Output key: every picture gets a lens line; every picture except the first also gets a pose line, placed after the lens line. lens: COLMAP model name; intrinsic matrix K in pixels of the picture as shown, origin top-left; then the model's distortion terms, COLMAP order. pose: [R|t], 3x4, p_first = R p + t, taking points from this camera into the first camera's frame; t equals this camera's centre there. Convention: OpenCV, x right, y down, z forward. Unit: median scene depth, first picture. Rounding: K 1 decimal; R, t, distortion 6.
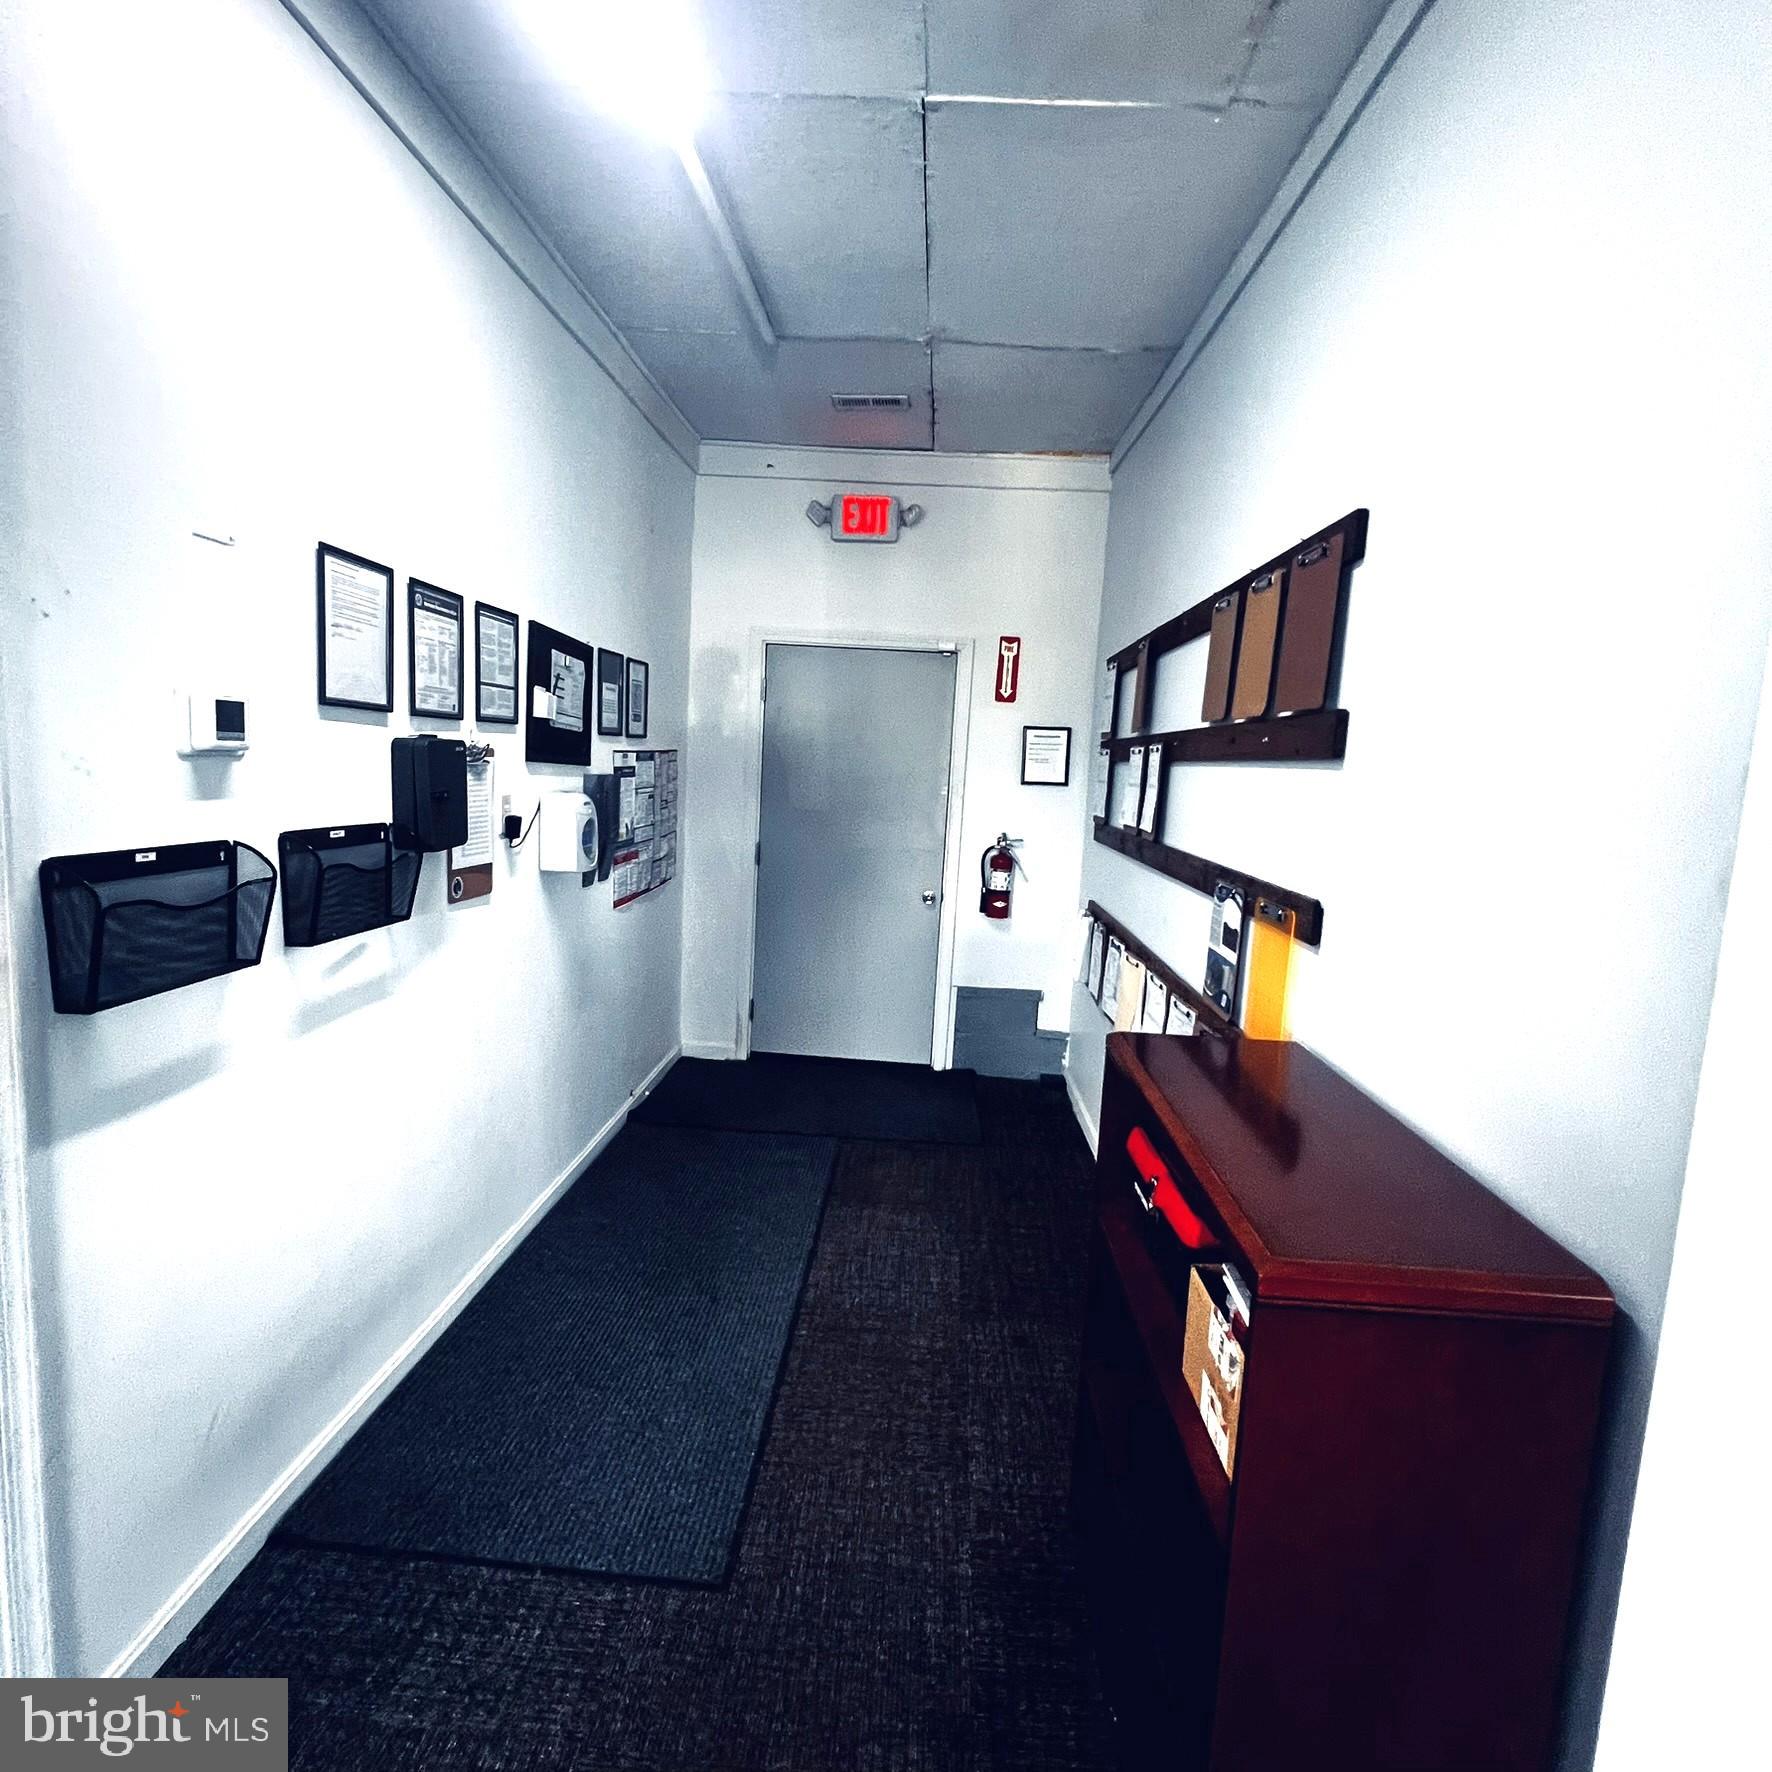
lens RADIAL K [[949.9, 0, 886.3], [0, 949.9, 891.3], [0, 0, 1]] dist [-0.000235, 0.000724]
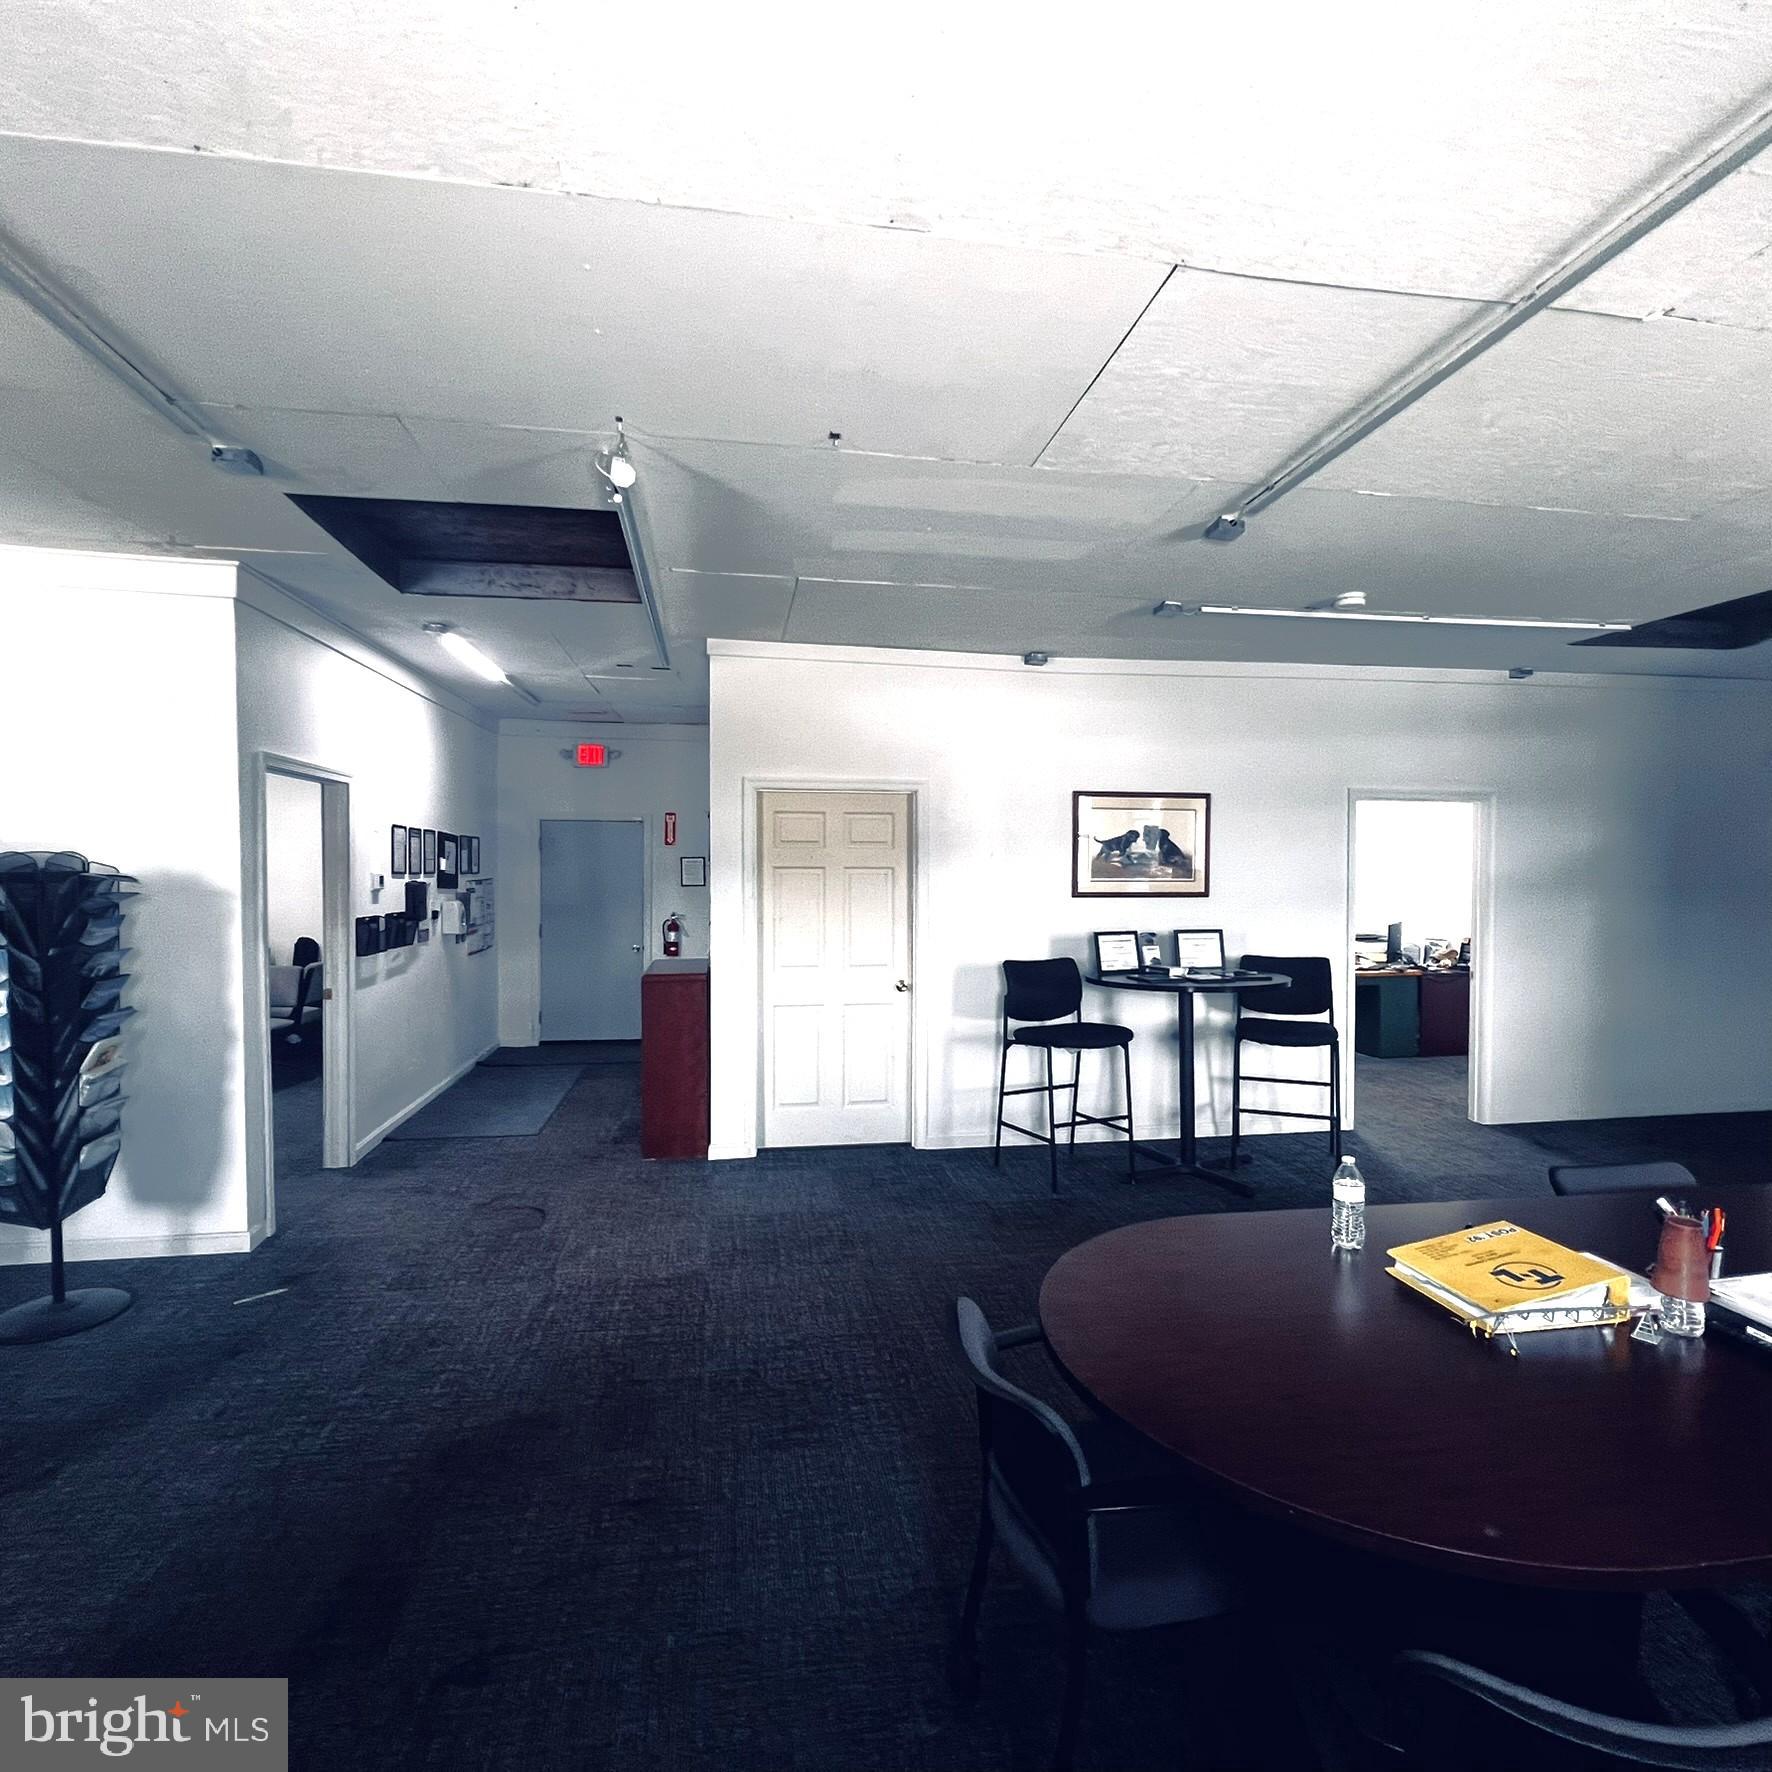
lens RADIAL K [[945.5, 0, 880.8], [0, 945.5, 894.4], [0, 0, 1]] dist [-0.002176, -0.001164]
pose [[0.976083, -0.053499, 0.210715, 0.164365], [0.075061, 0.992577, -0.095693, 0.147566], [-0.204031, 0.109221, 0.972853, -1.196040]]
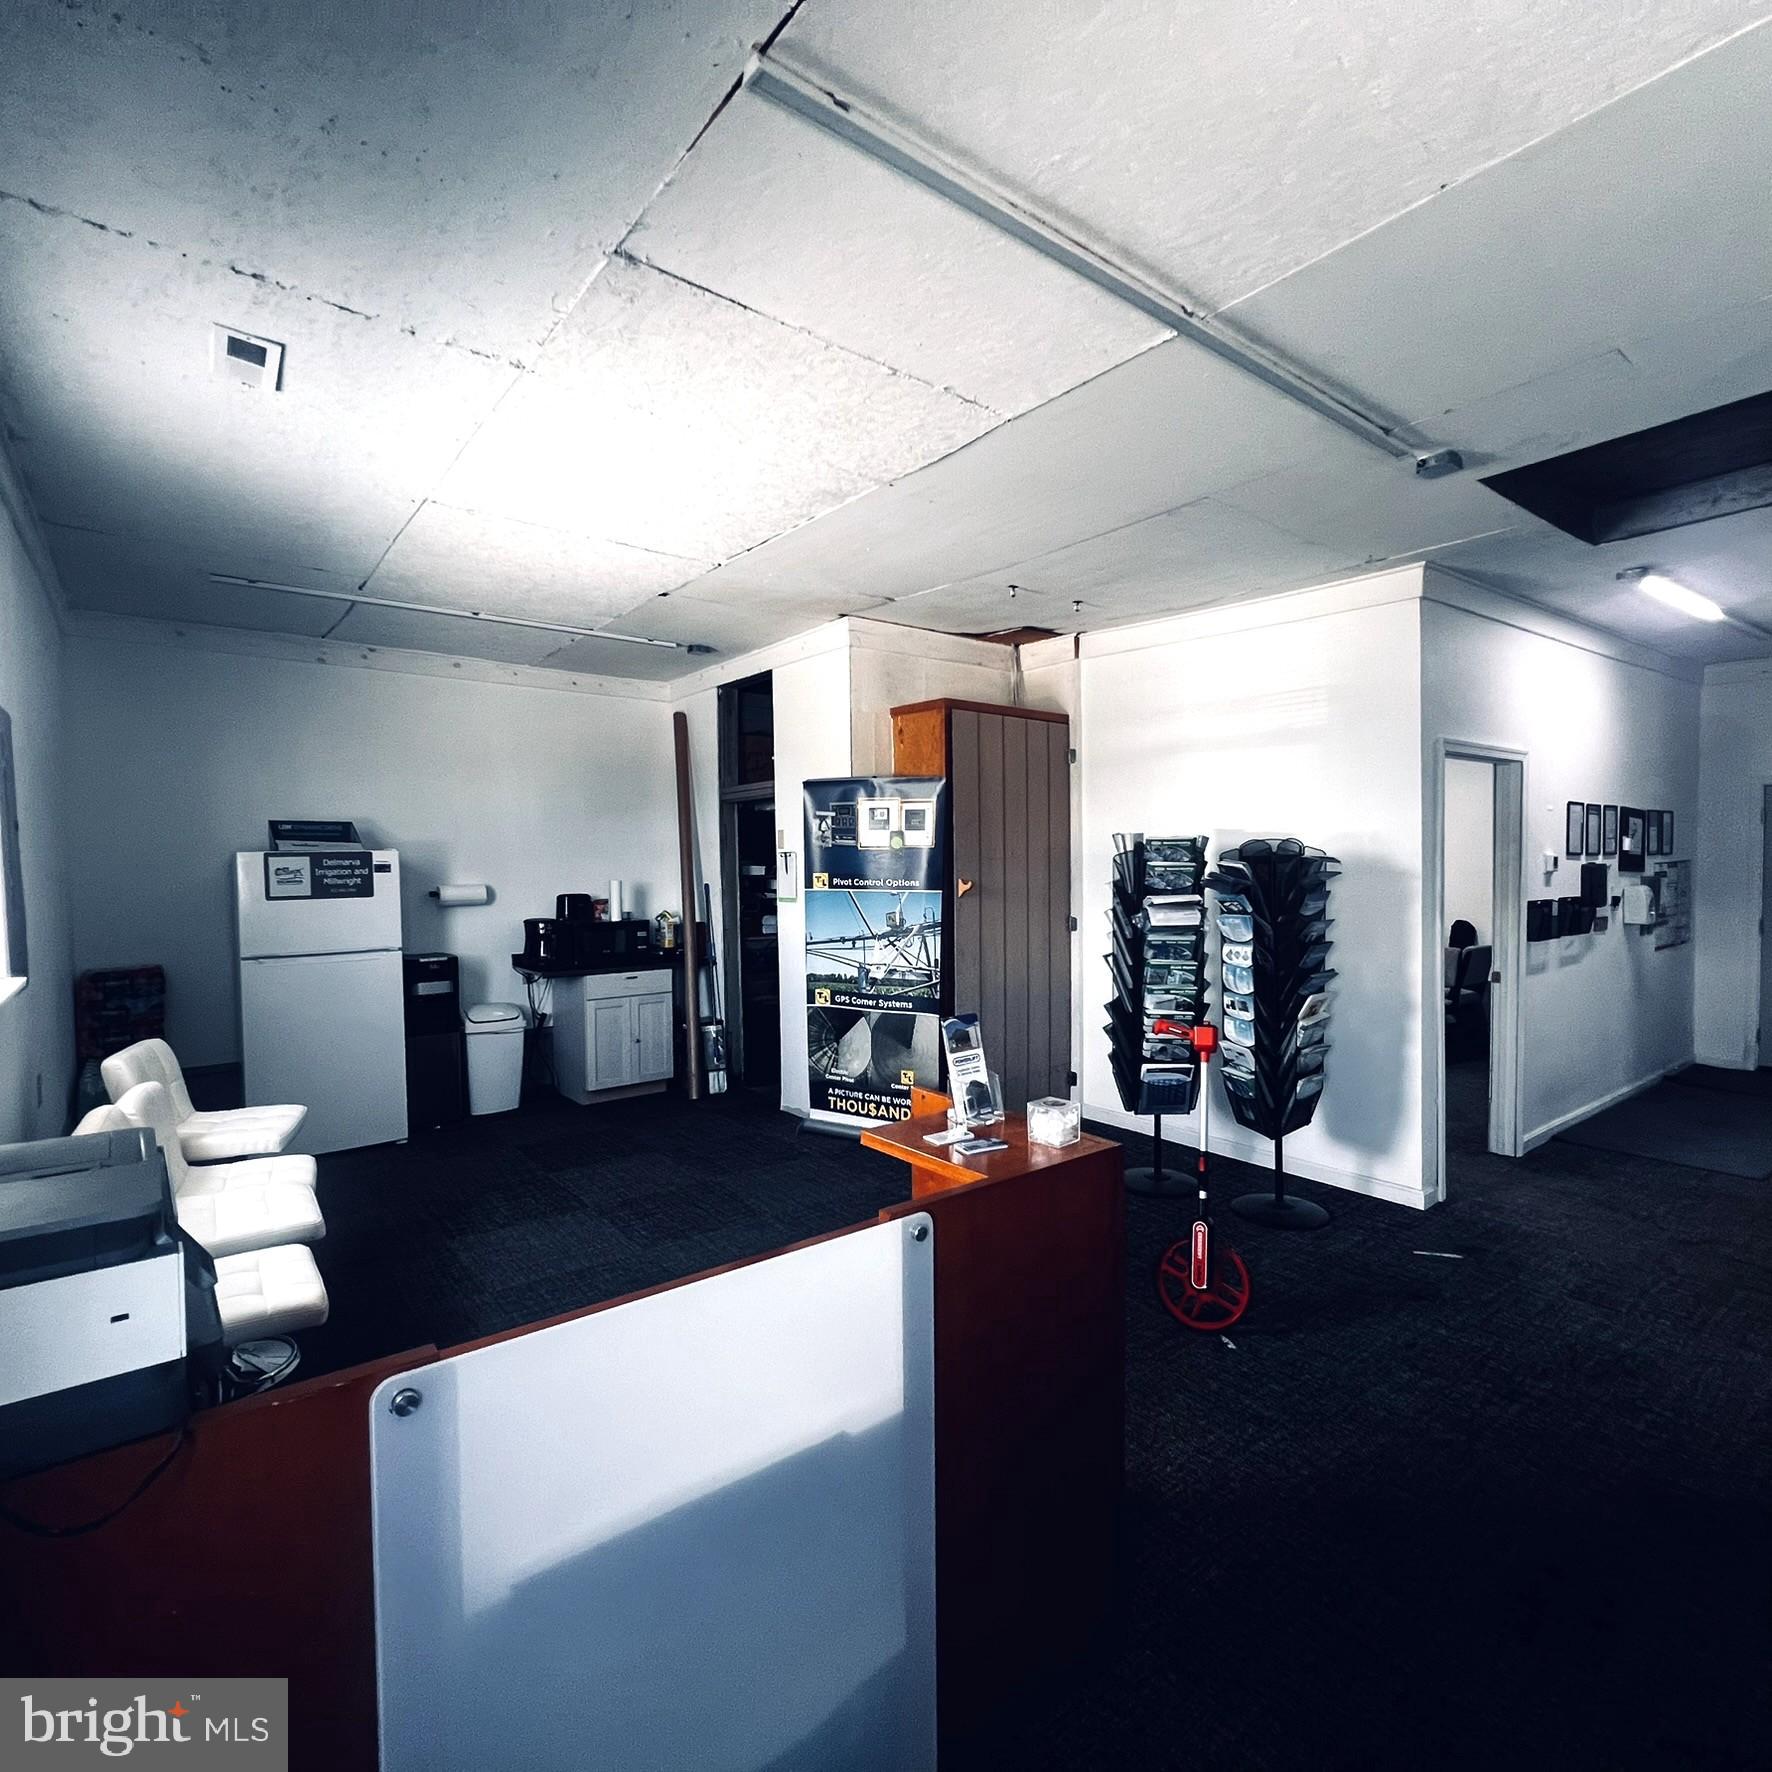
lens RADIAL K [[949.9, 0, 886.3], [0, 949.9, 891.3], [0, 0, 1]] dist [-0.000235, 0.000724]
pose [[0.648118, -0.032332, -0.760853, 0.135777], [-0.059367, 0.993913, -0.092807, 0.155873], [0.759222, 0.105320, 0.642254, -1.233765]]
